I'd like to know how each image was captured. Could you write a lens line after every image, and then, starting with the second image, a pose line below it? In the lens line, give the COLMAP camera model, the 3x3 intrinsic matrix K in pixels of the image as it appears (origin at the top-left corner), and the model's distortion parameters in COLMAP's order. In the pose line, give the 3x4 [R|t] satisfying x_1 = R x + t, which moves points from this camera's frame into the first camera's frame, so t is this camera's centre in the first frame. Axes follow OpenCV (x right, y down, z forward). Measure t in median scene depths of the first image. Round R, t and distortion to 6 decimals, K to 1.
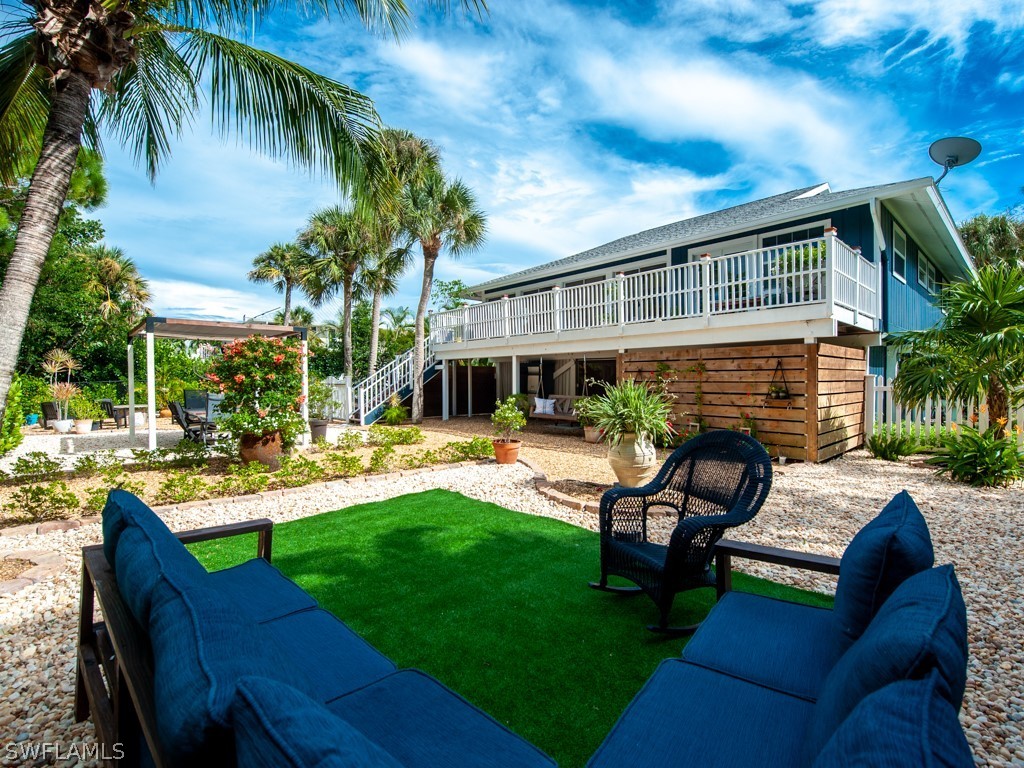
lens RADIAL K [[500.8, 0, 522.4], [0, 500.8, 384.4], [0, 0, 1]] dist [-0.004698, -0.000826]
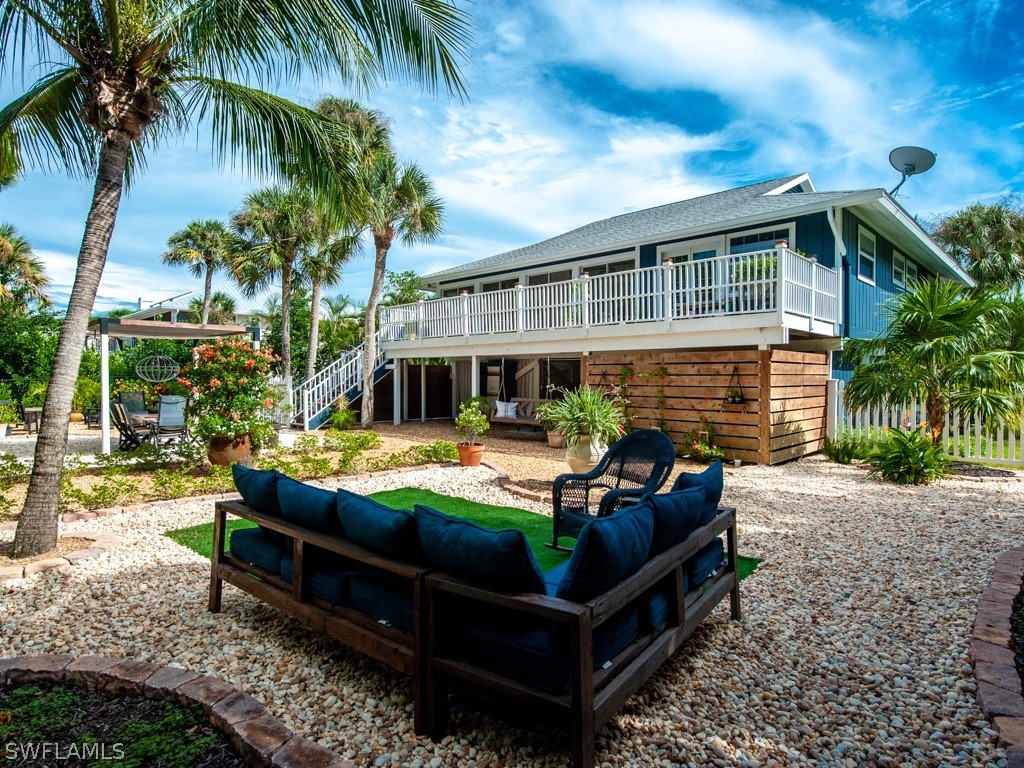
lens RADIAL K [[614.0, 0, 507.3], [0, 614.0, 383.5], [0, 0, 1]] dist [-0.000148, 0.001205]
pose [[0.998732, 0.004282, 0.050153, -0.010975], [-0.004352, 0.999990, 0.001275, -0.006911], [-0.050147, -0.001492, 0.998741, -0.140025]]
